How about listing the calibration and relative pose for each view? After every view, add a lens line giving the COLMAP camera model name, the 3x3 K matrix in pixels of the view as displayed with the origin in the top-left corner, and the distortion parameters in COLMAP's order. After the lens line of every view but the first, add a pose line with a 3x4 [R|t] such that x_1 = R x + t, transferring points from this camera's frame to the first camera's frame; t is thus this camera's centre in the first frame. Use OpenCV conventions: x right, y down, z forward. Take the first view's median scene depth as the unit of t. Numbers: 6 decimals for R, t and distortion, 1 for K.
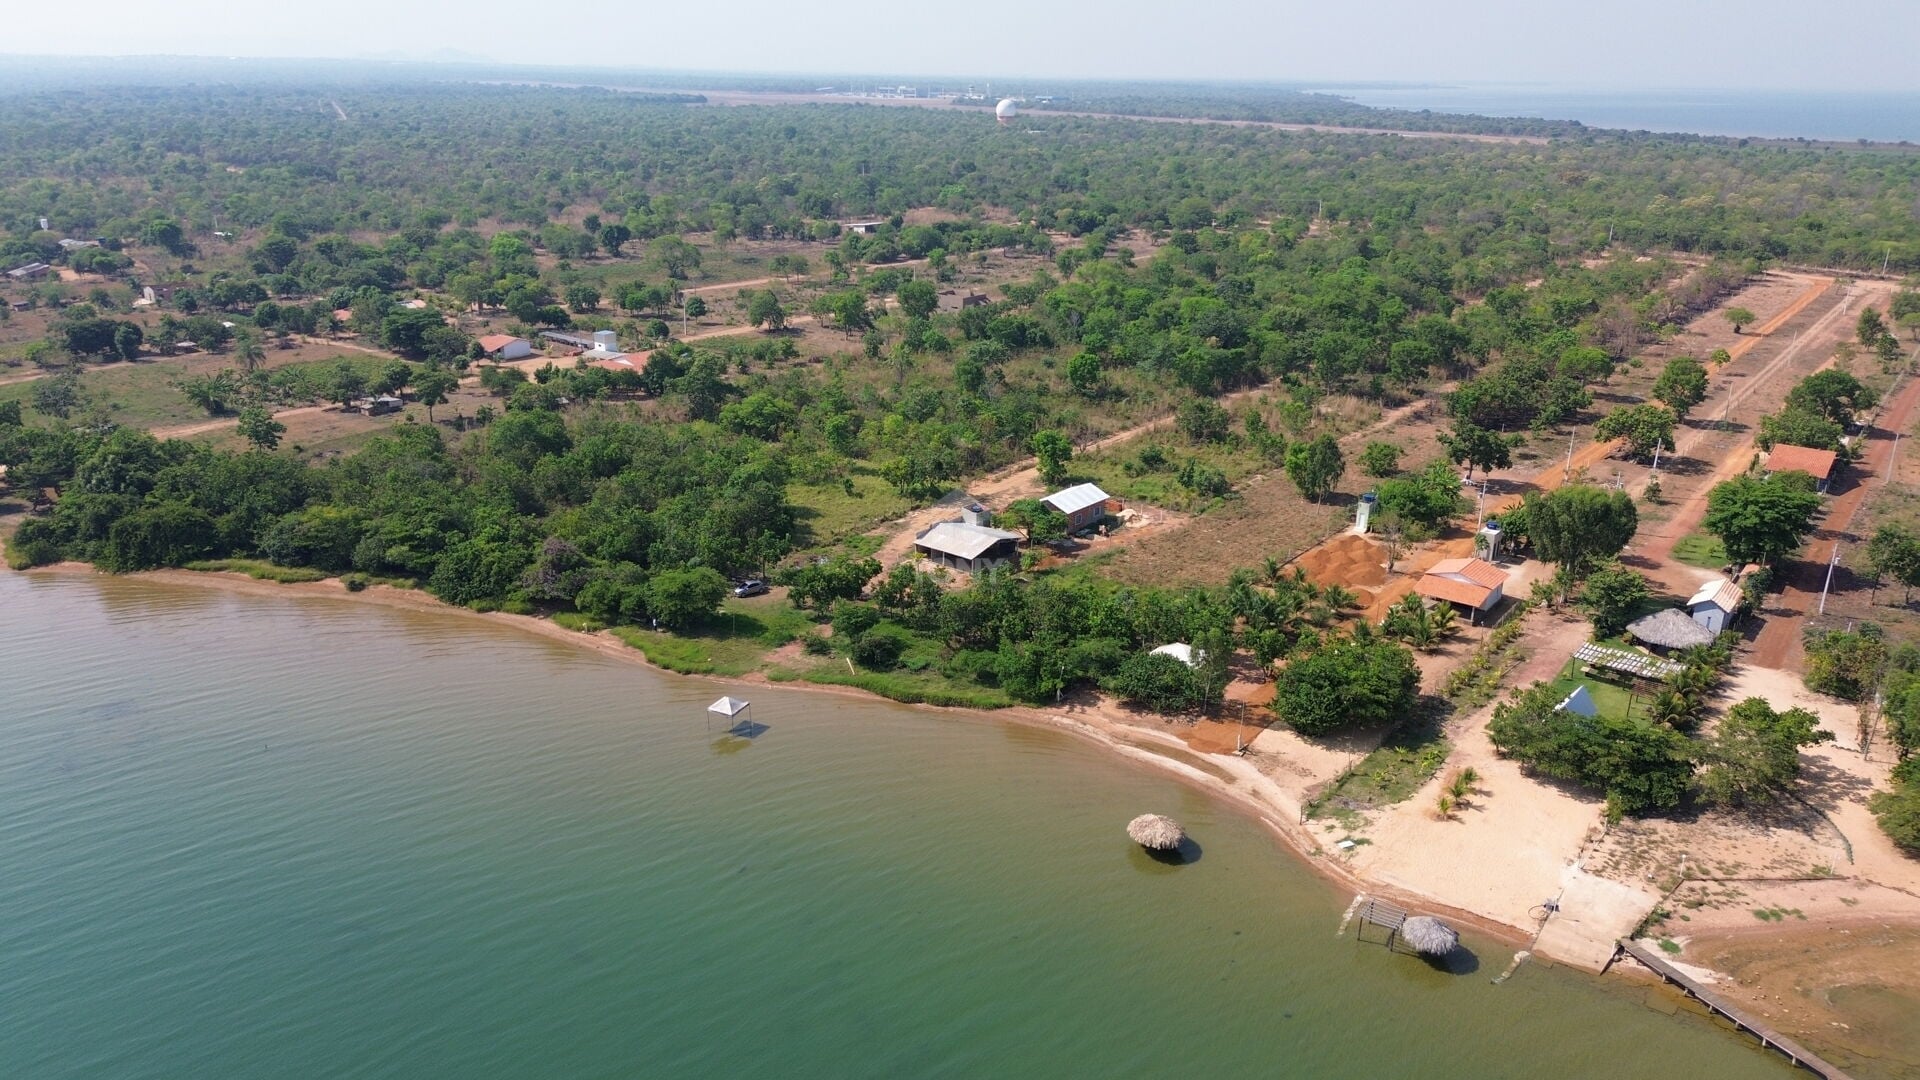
lens RADIAL K [[1361.8, 0, 952.6], [0, 1361.8, 539.5], [0, 0, 1]] dist [0.061192, -0.062131]
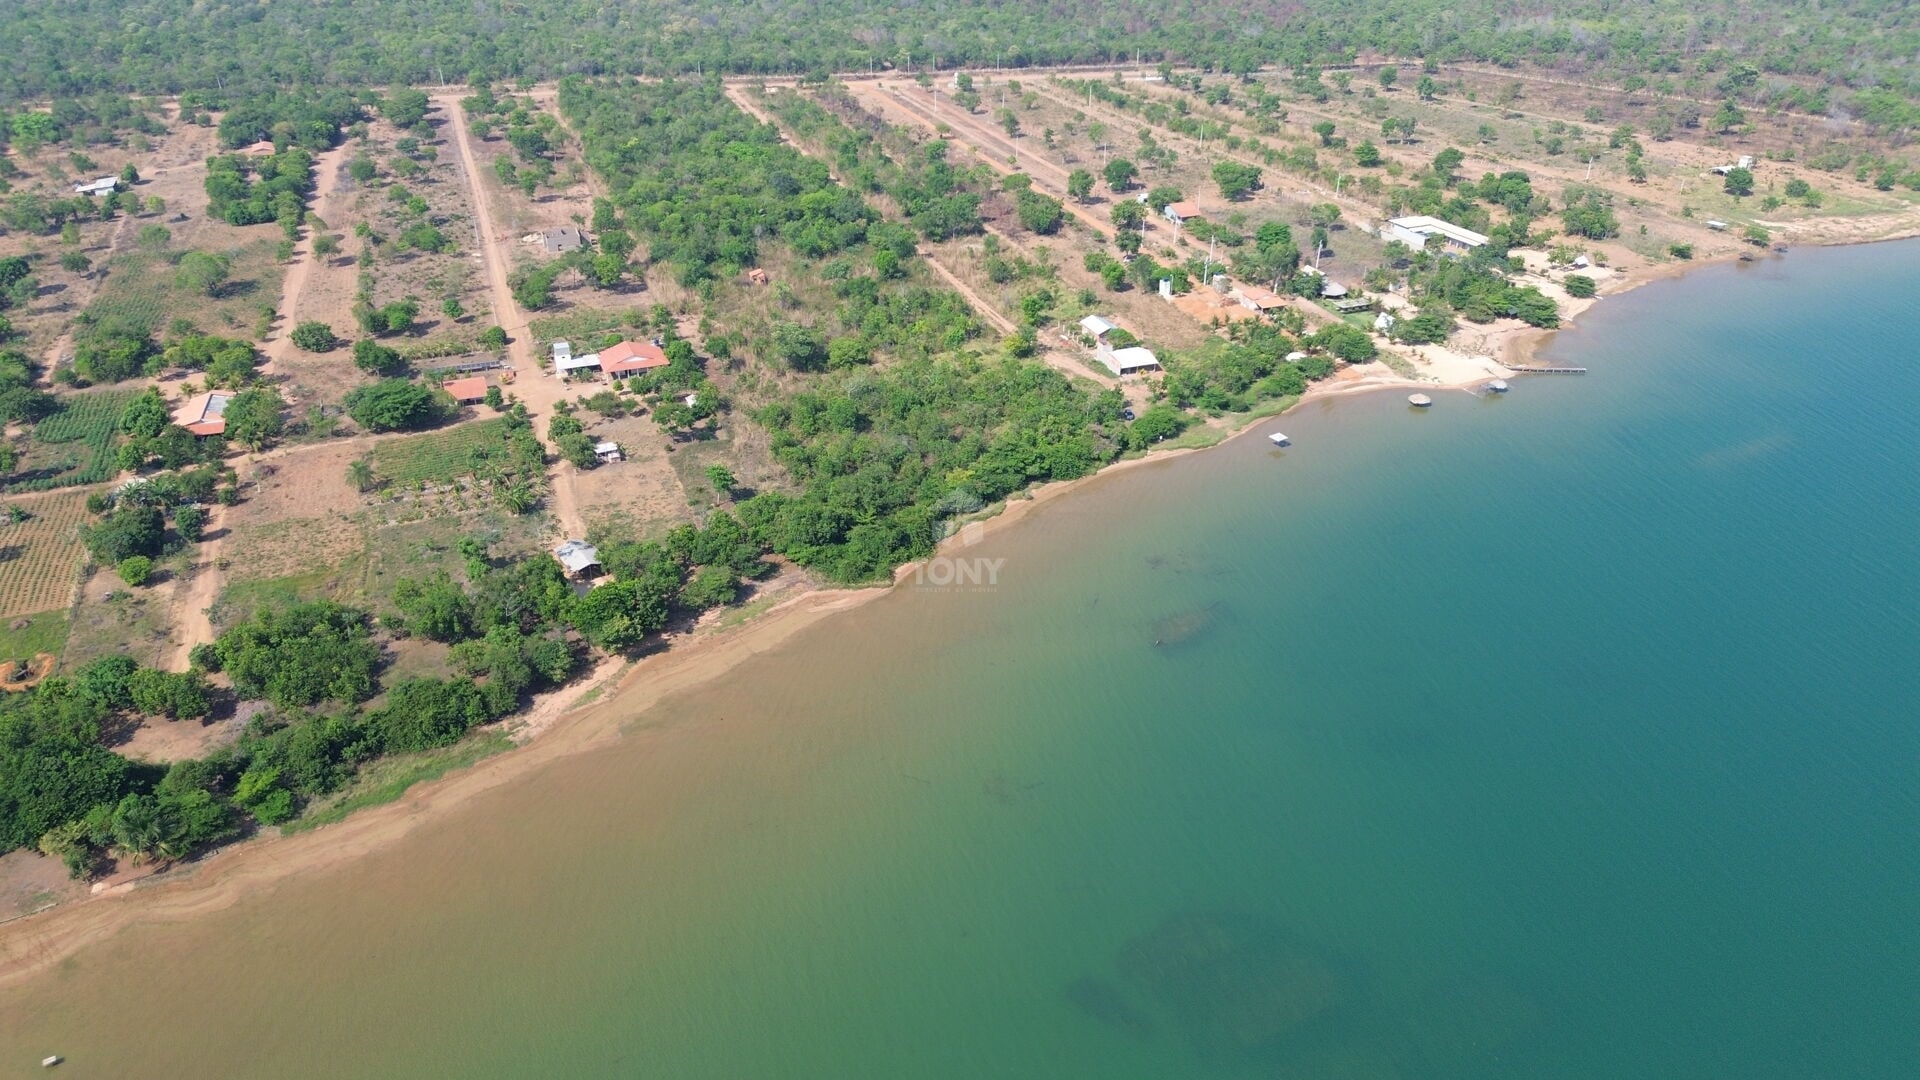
lens RADIAL K [[1361.8, 0, 952.6], [0, 1361.8, 539.5], [0, 0, 1]] dist [0.061192, -0.062131]
pose [[0.500524, -0.426322, 0.753475, -1.720401], [0.283237, 0.903085, 0.322821, -0.472684], [-0.818078, 0.051832, 0.572766, 0.119308]]
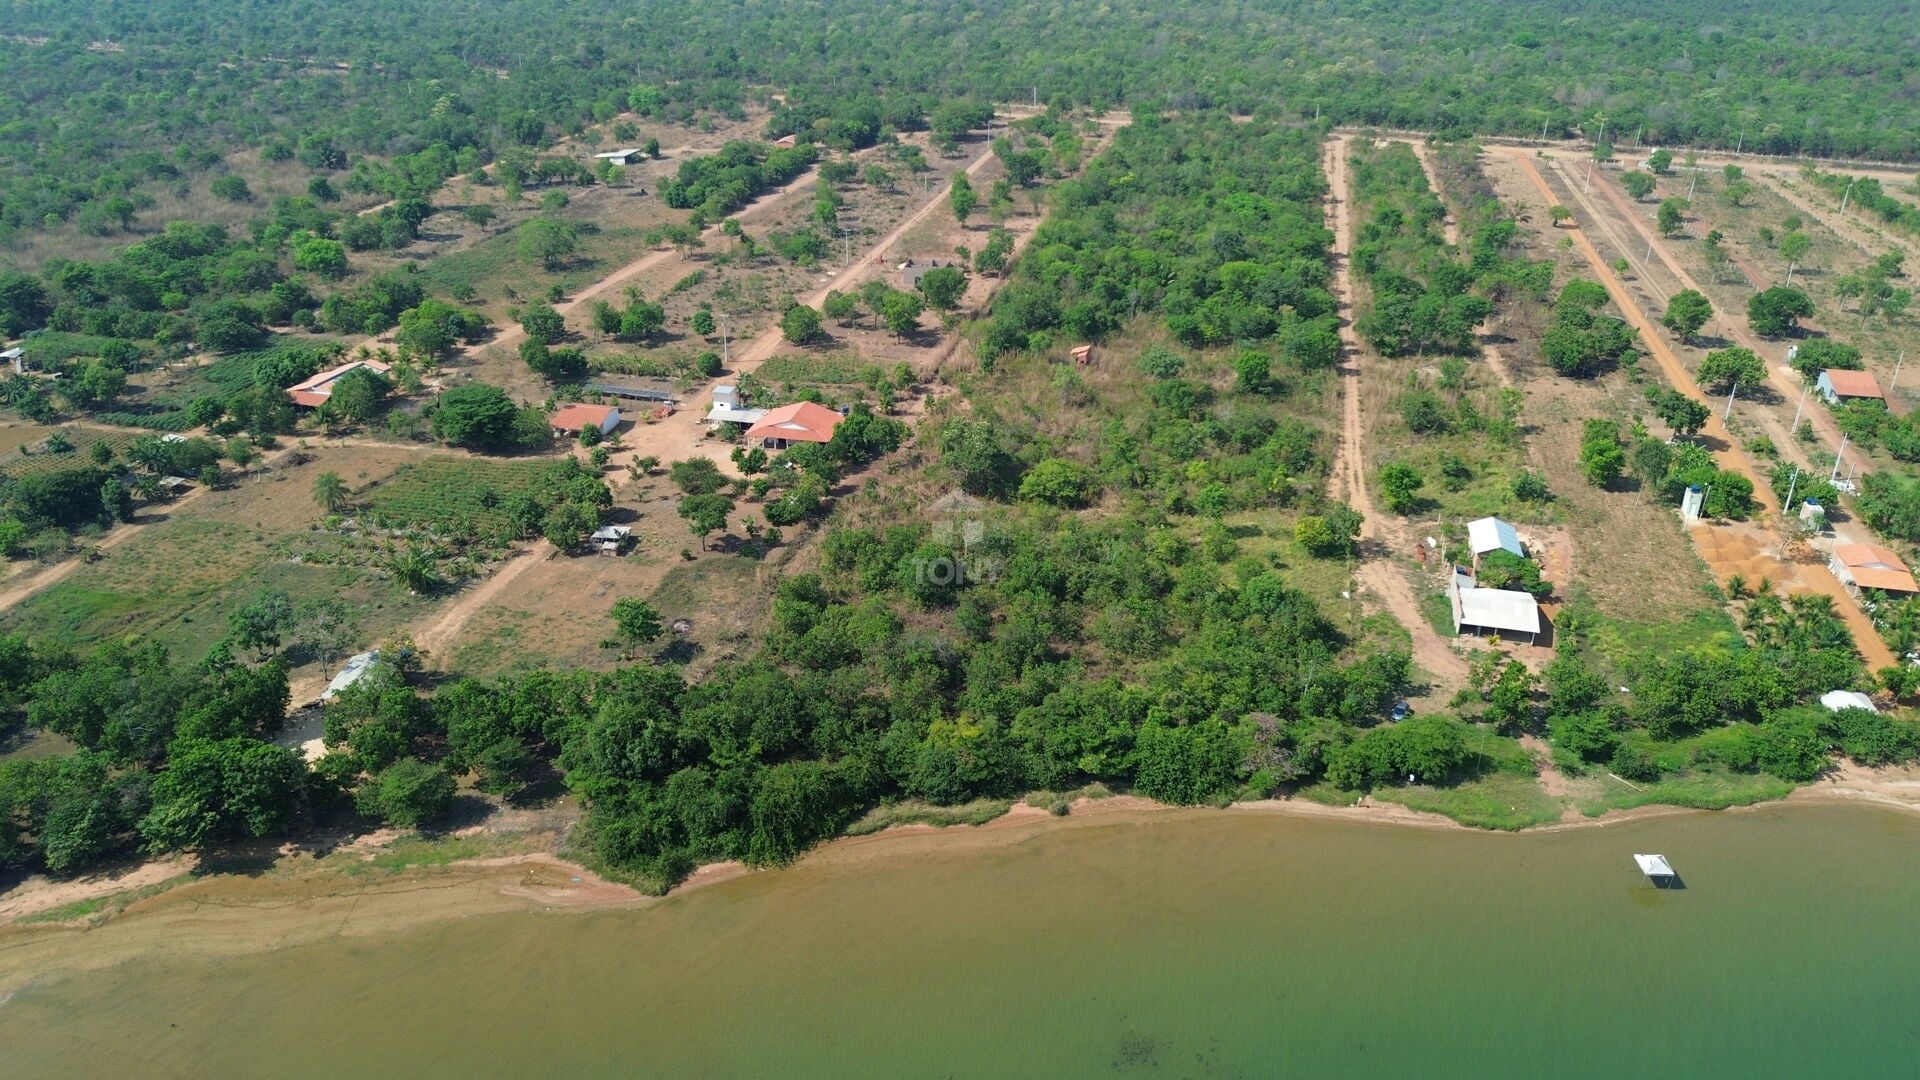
lens RADIAL K [[1367.7, 0, 953.3], [0, 1367.7, 529.5], [0, 0, 1]] dist [0.056545, -0.053107]
pose [[0.902461, -0.193252, 0.384991, -0.799134], [0.143790, 0.977605, 0.153664, -0.295301], [-0.406065, -0.083318, 0.910038, 0.199617]]
